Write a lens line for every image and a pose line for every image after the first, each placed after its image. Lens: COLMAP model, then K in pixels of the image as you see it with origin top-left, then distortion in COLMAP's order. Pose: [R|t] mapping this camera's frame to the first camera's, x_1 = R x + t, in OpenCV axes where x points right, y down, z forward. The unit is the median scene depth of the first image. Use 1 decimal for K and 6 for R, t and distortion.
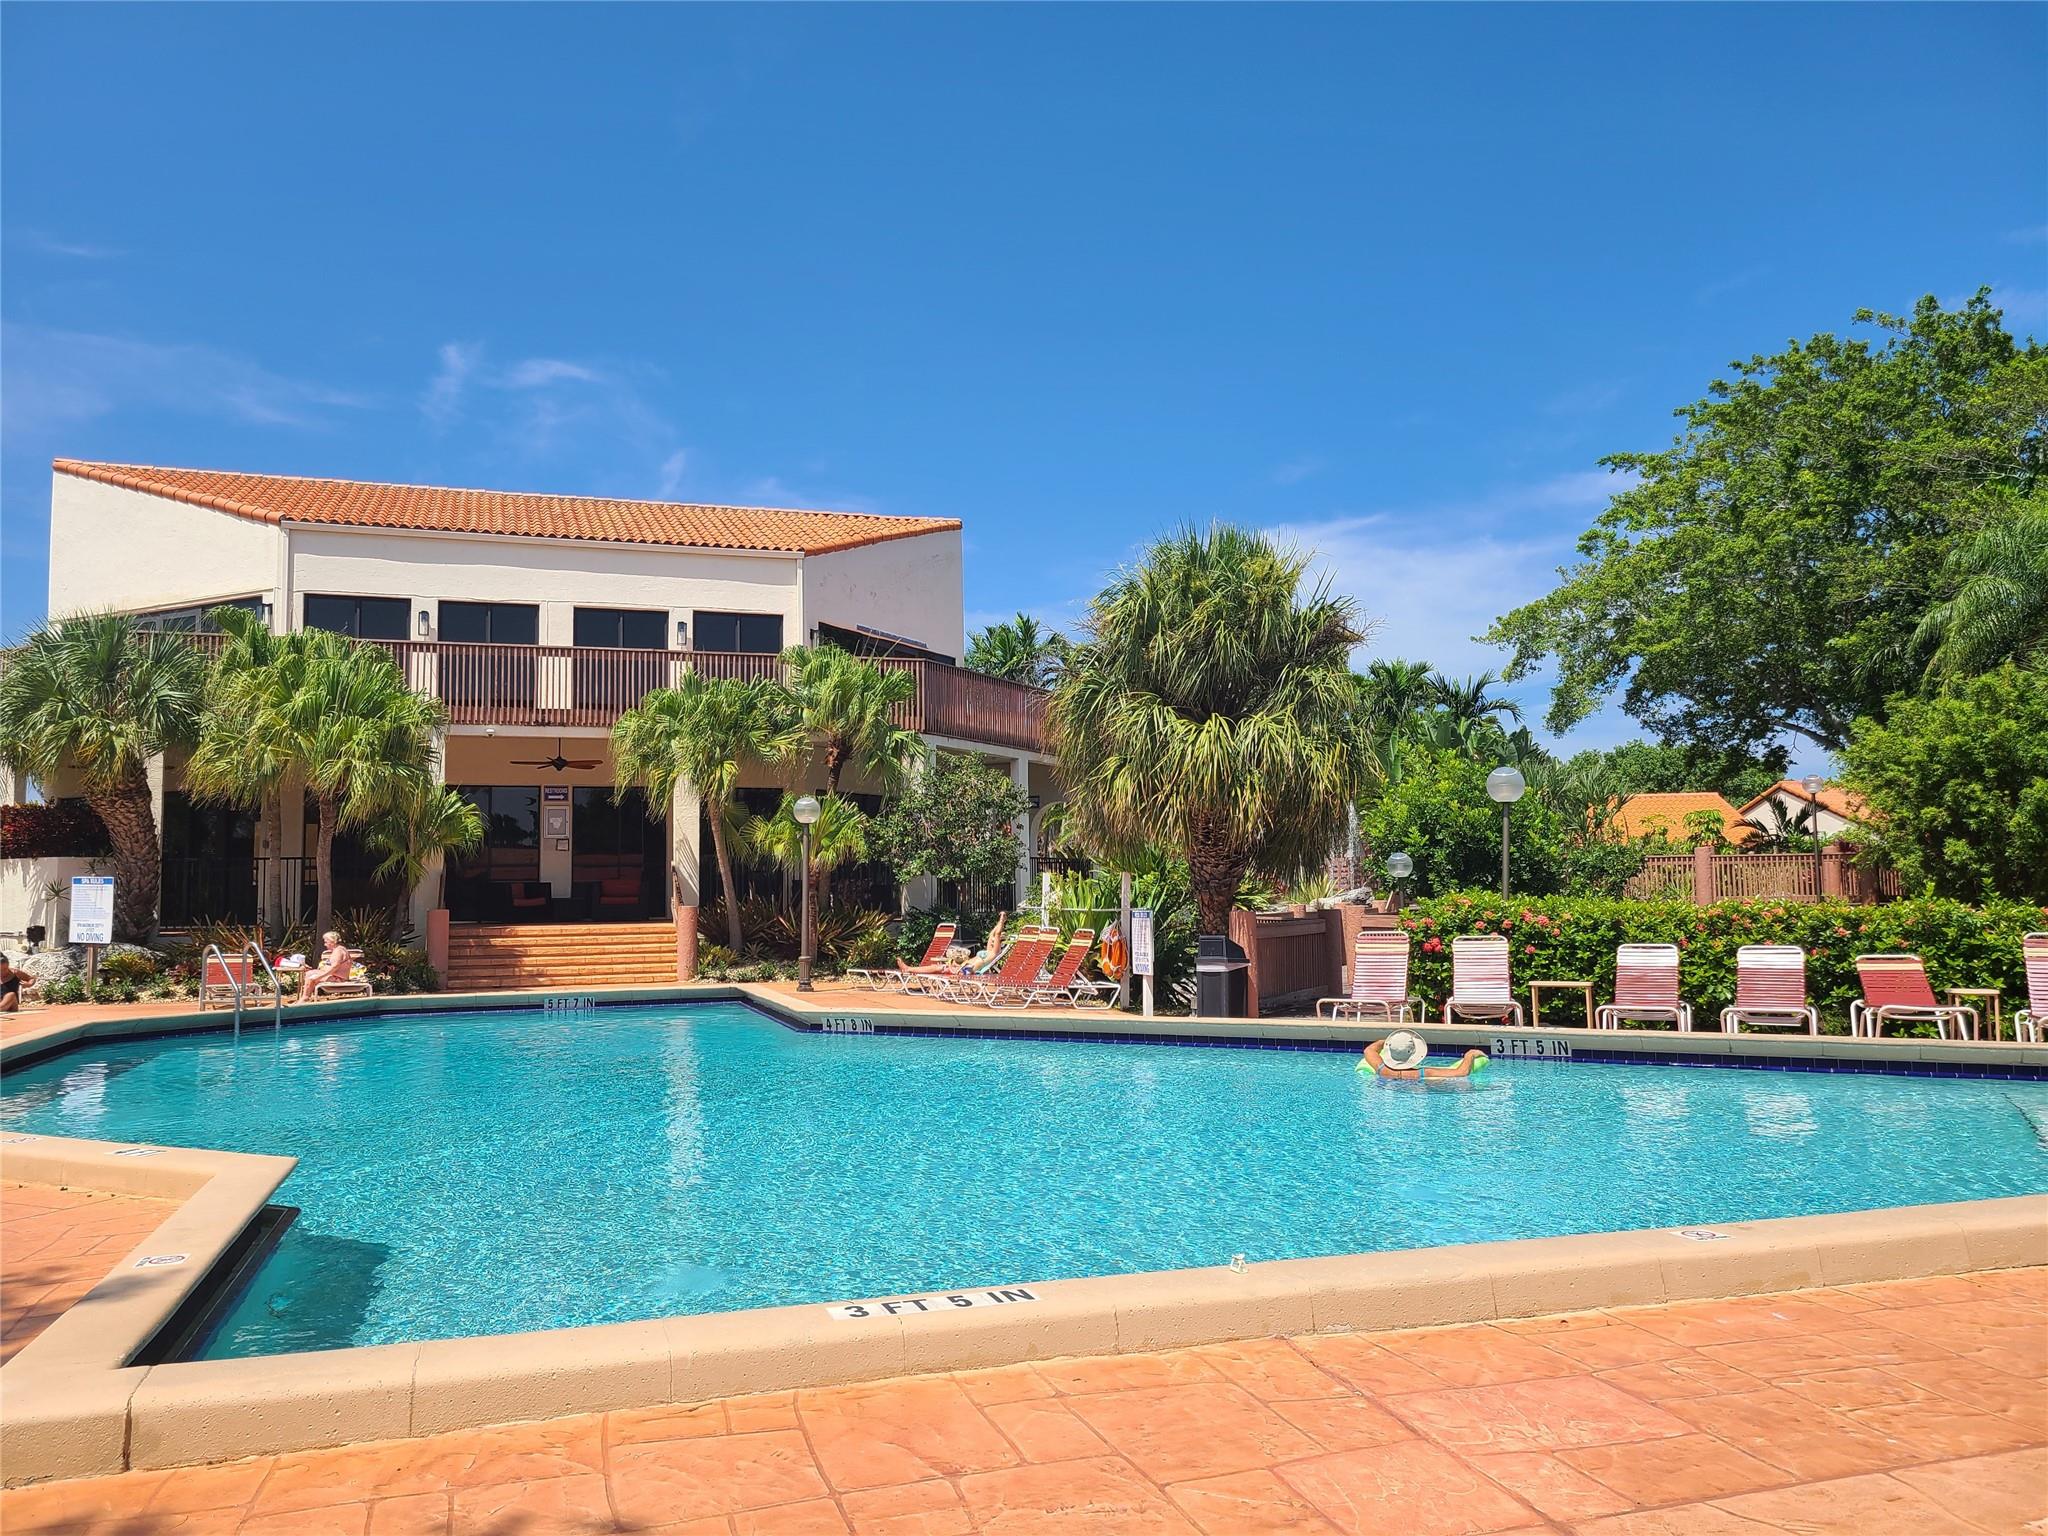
lens RADIAL K [[1559.9, 0, 973.8], [0, 1559.9, 772.1], [0, 0, 1]] dist [0.034671, 0.000162]
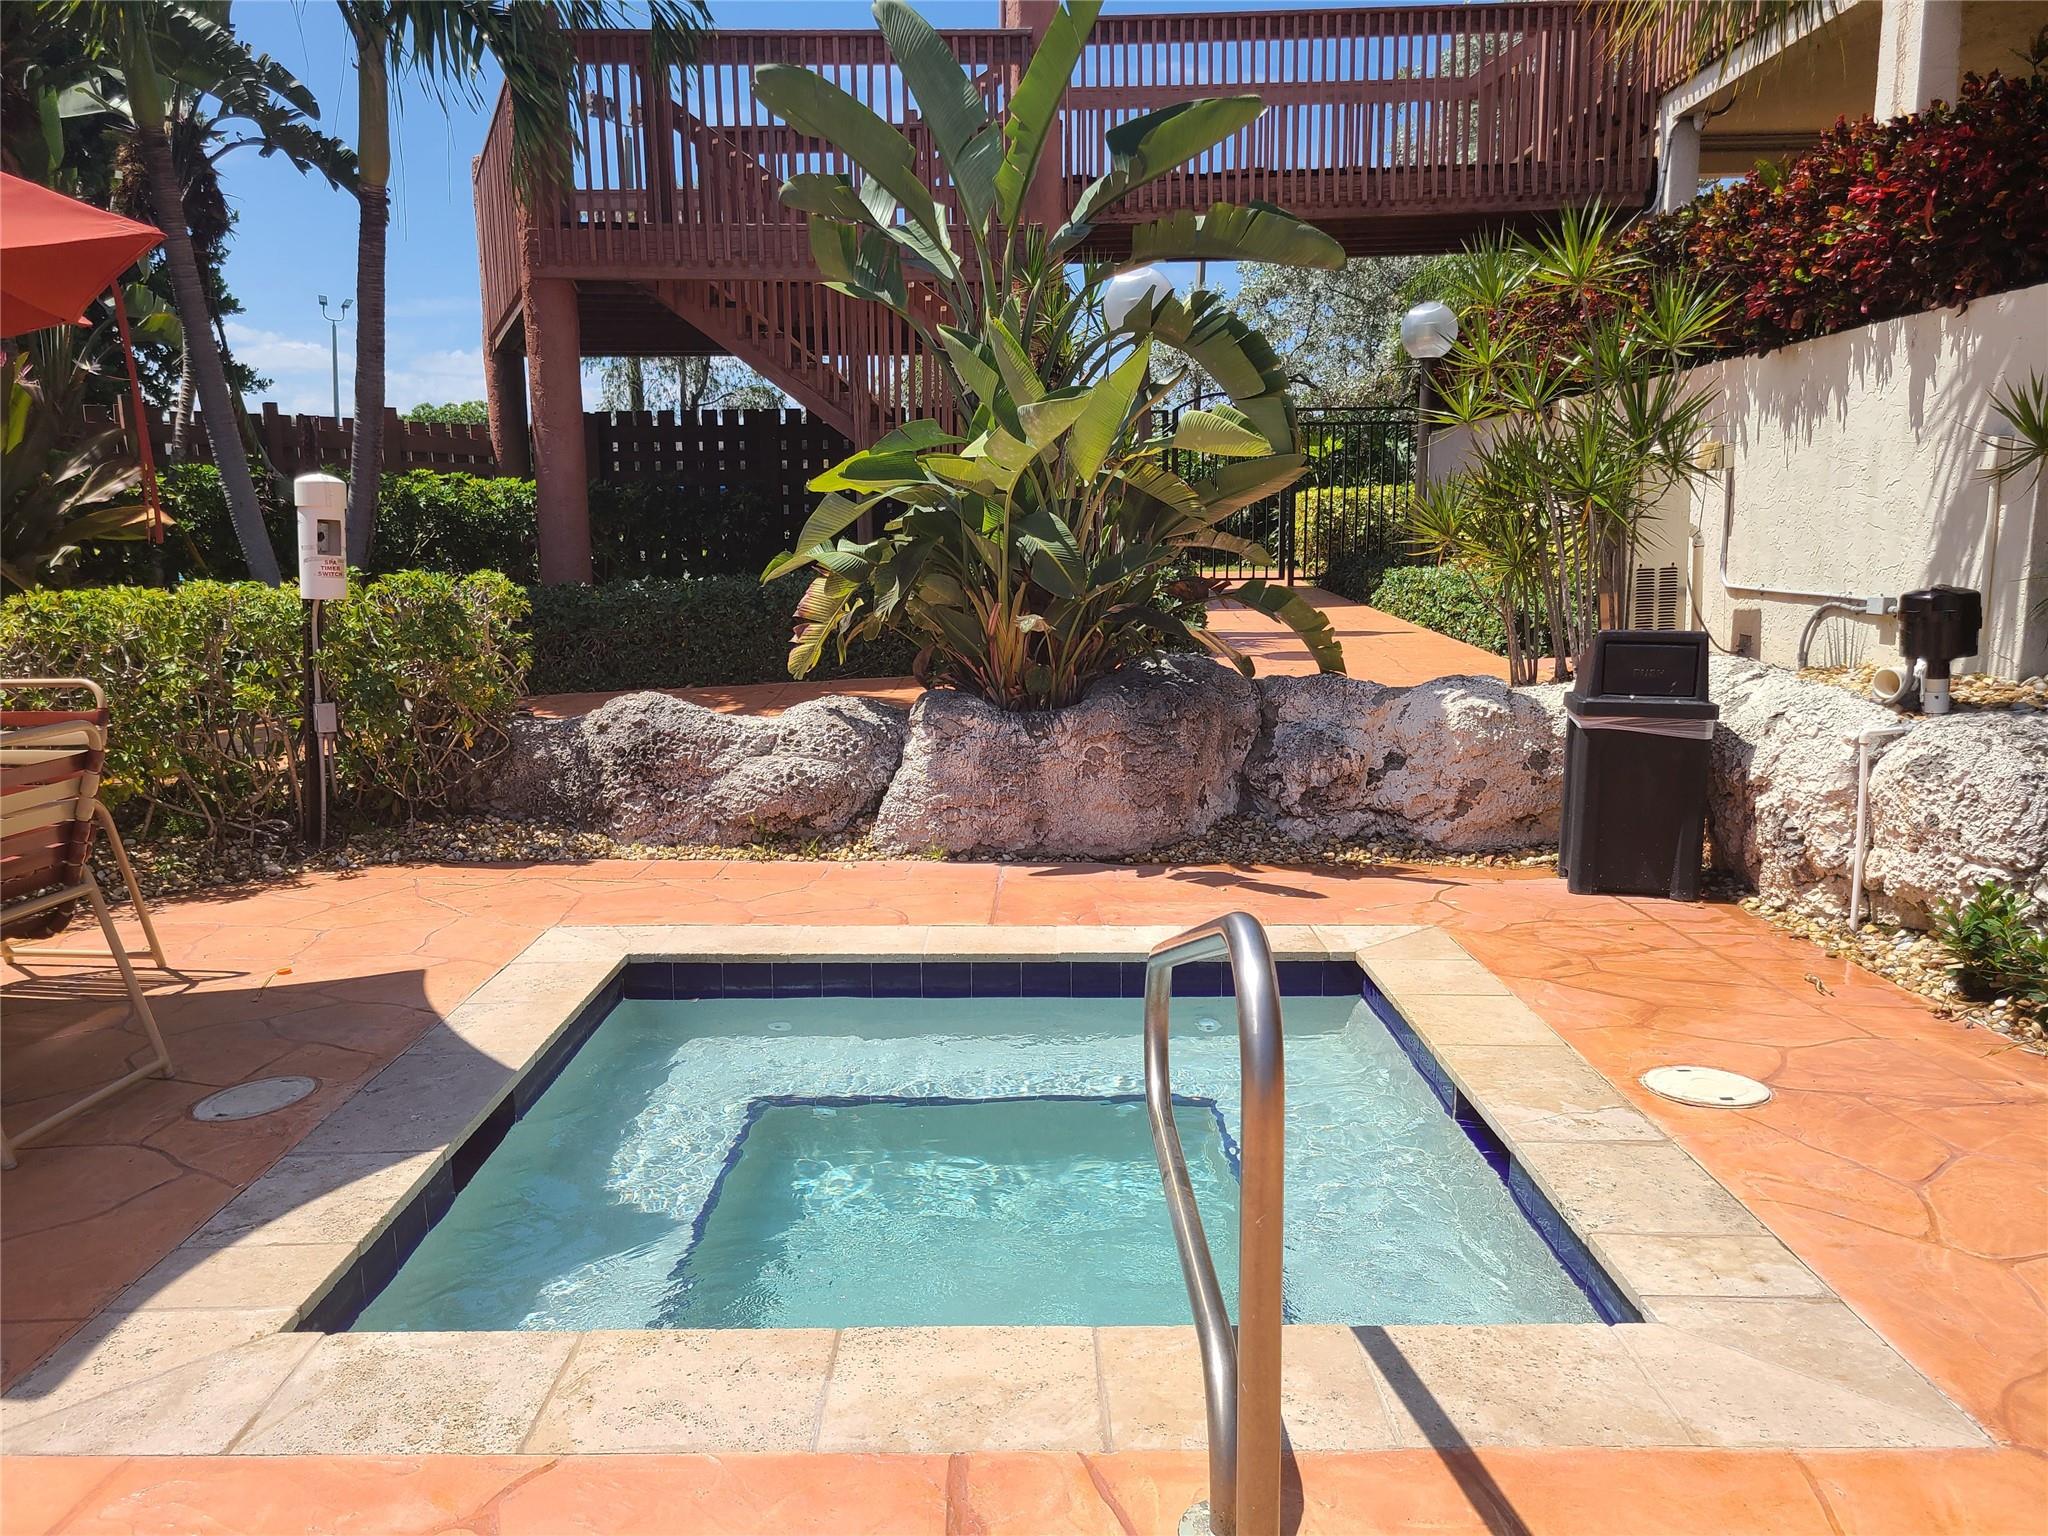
lens RADIAL K [[1559.9, 0, 973.8], [0, 1559.9, 772.1], [0, 0, 1]] dist [0.034671, 0.000162]
pose [[0.443321, 0.147230, -0.884189, -0.567894], [0.074211, 0.977003, 0.199894, 0.083882], [0.893286, -0.154233, 0.422200, 0.977603]]
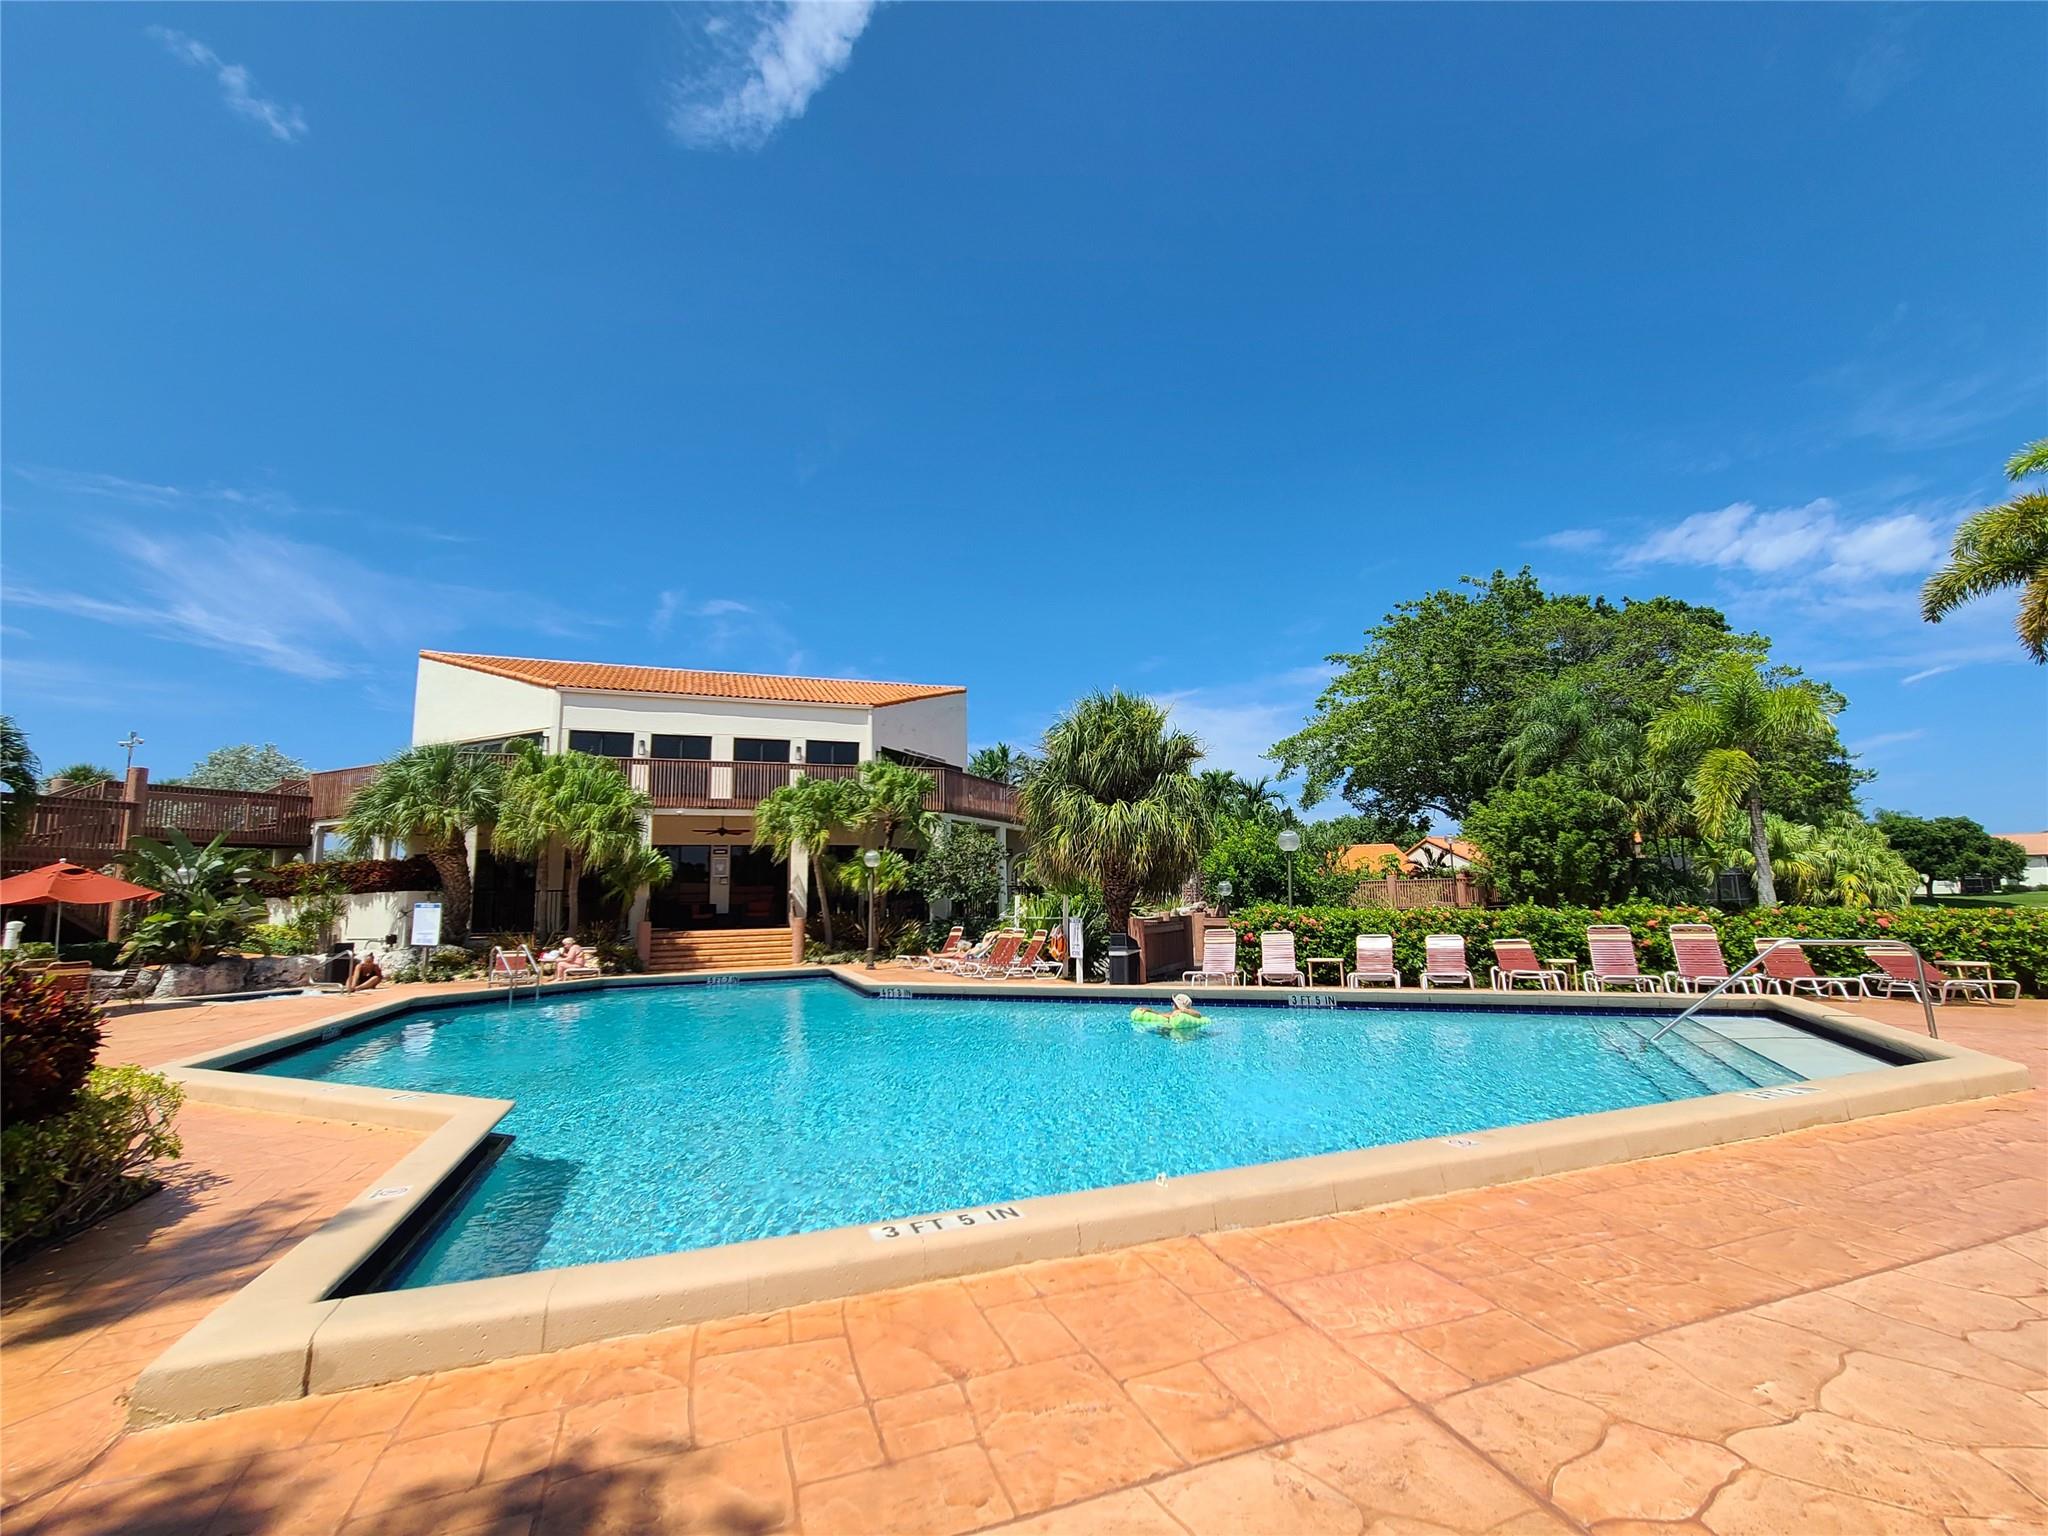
lens RADIAL K [[880.2, 0, 1035.8], [0, 880.2, 768.6], [0, 0, 1]] dist [0.003006, 0.000106]
pose [[0.997429, -0.000969, 0.071651, -0.000821], [0.006322, 0.997200, -0.074517, -0.000516], [-0.071378, 0.074778, 0.994642, 0.054005]]
